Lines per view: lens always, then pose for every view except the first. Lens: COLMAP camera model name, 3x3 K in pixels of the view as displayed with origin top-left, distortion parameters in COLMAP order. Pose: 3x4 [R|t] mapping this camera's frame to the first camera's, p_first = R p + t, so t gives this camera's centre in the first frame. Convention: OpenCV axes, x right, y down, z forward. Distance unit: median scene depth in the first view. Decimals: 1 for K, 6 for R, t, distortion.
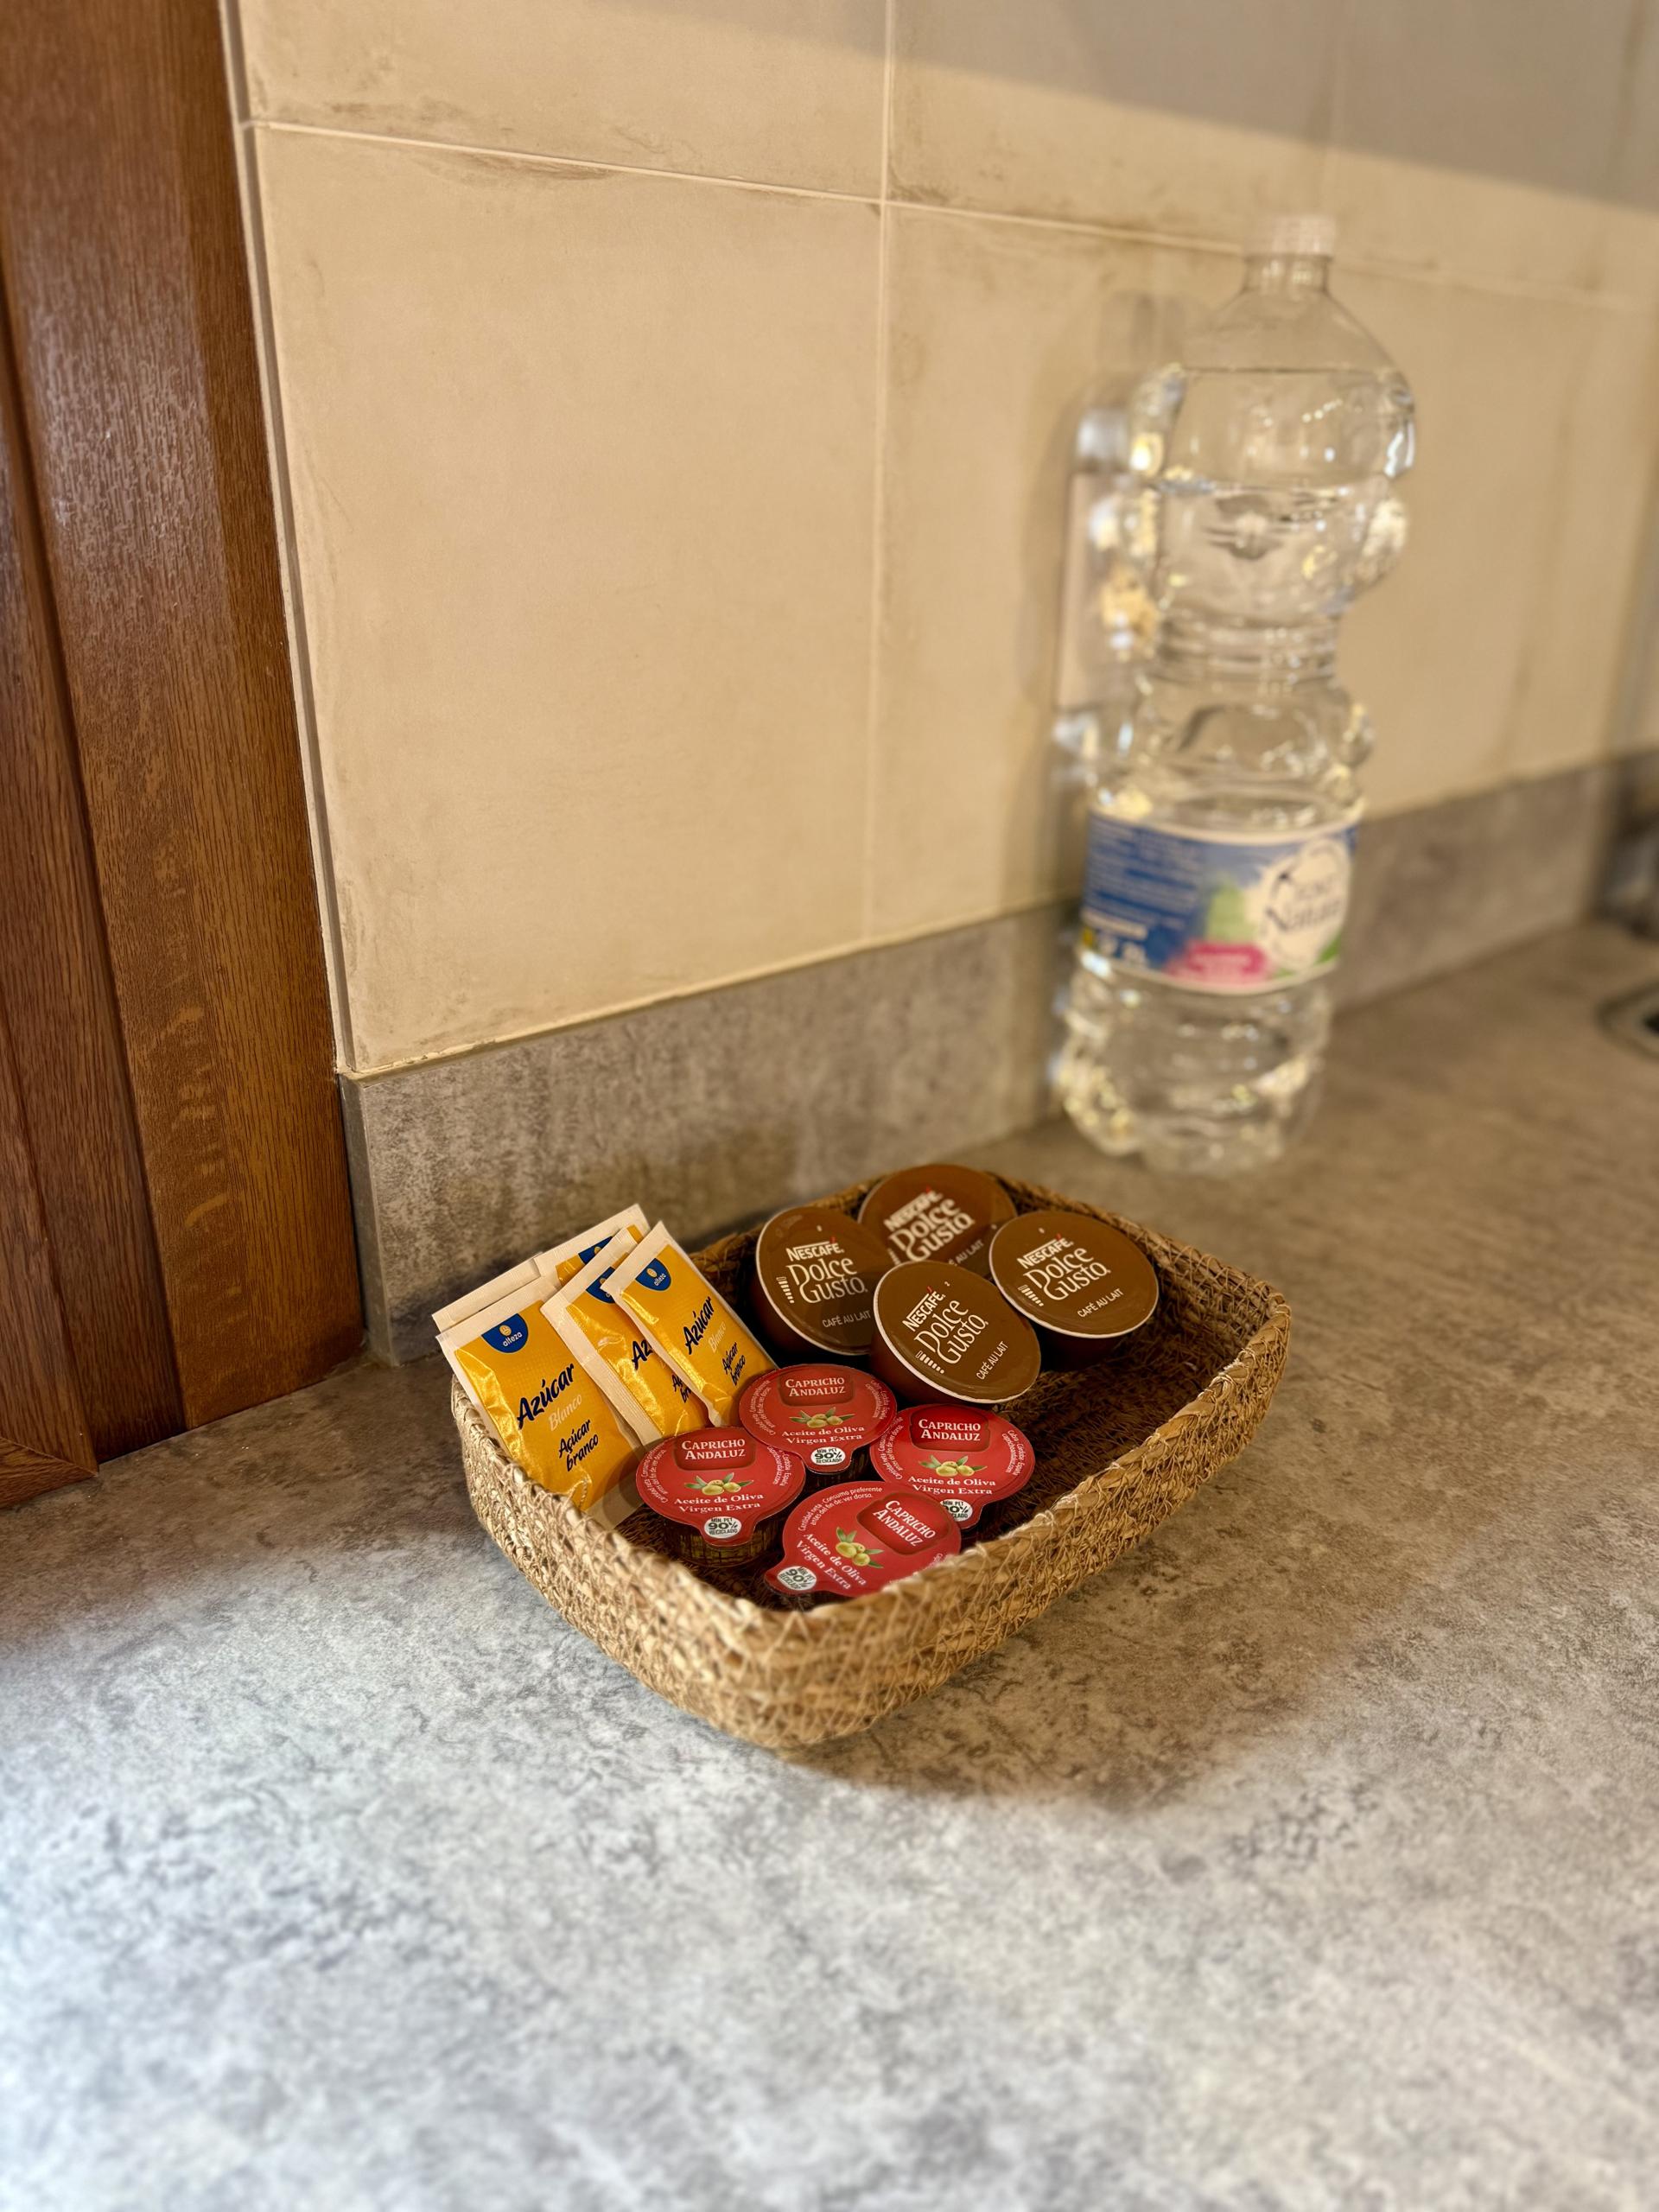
lens RADIAL K [[1561.5, 0, 831.4], [0, 1561.5, 1096.8], [0, 0, 1]] dist [0.053785, -0.078891]
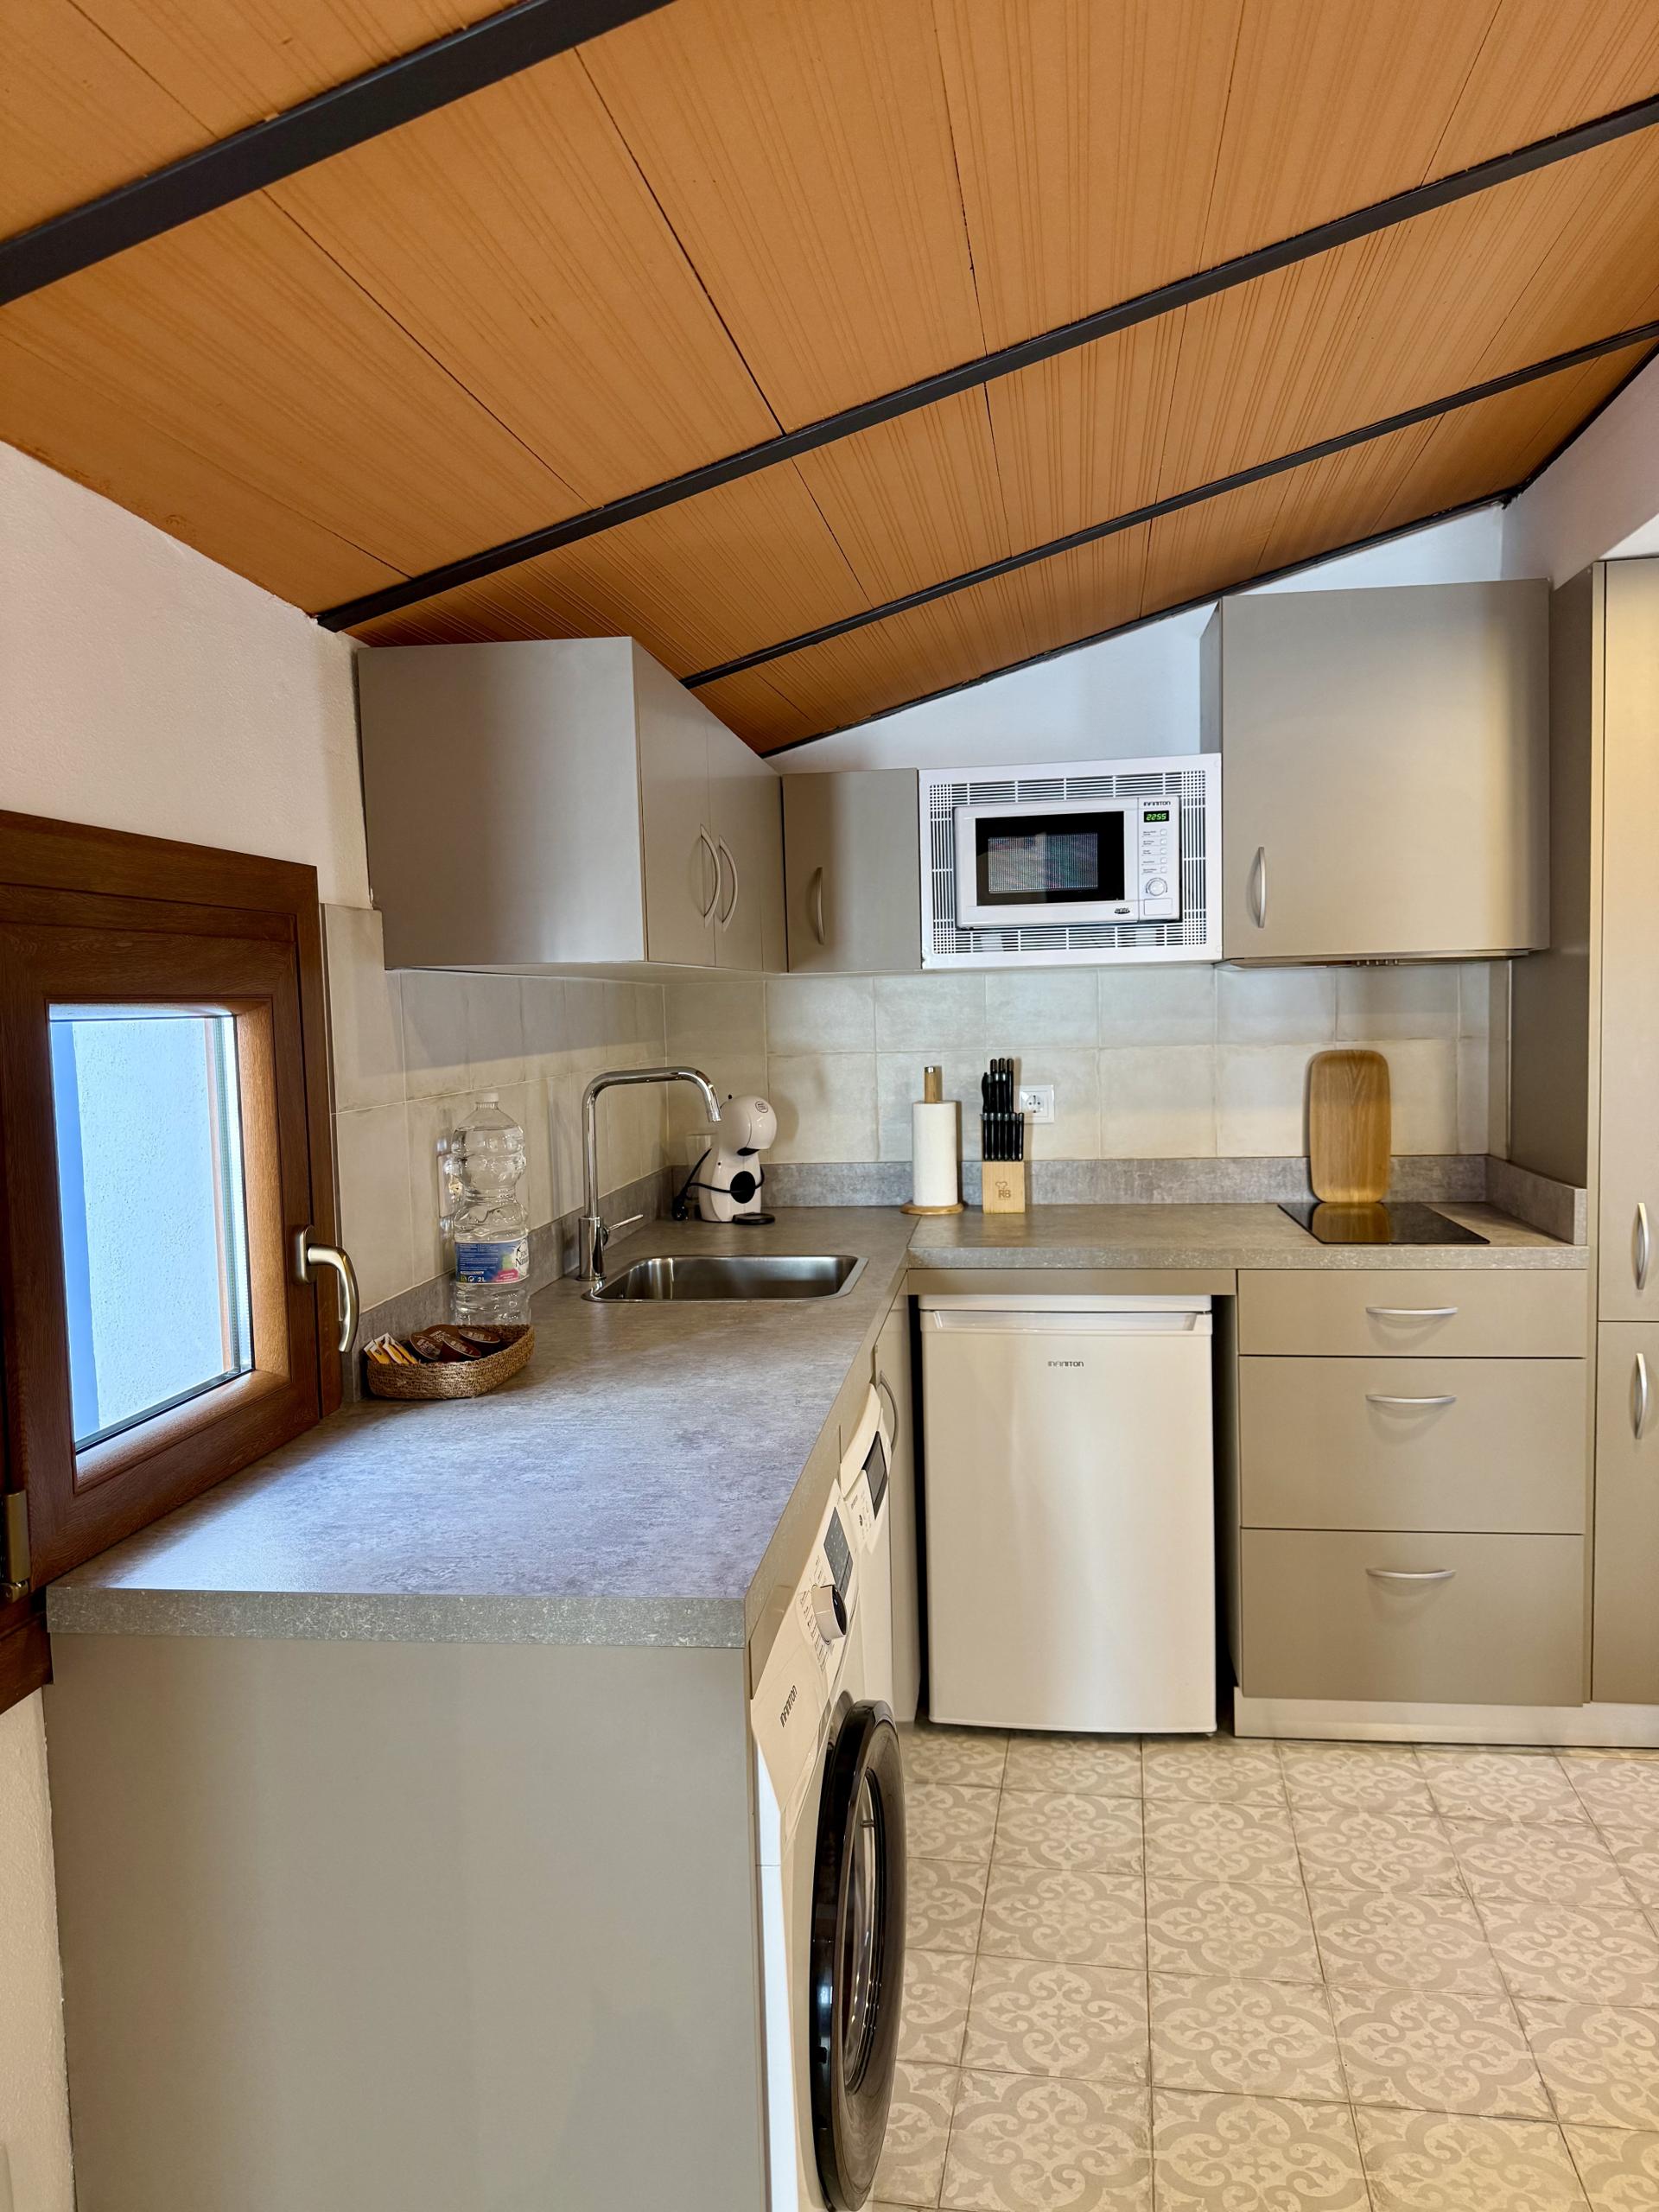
lens RADIAL K [[1561.5, 0, 833.9], [0, 1561.5, 1102.7], [0, 0, 1]] dist [0.053785, -0.078891]
pose [[0.734882, -0.076308, 0.673888, -1.630952], [0.297396, 0.929278, -0.219086, 0.570807], [-0.609511, 0.361414, 0.705603, -2.208664]]
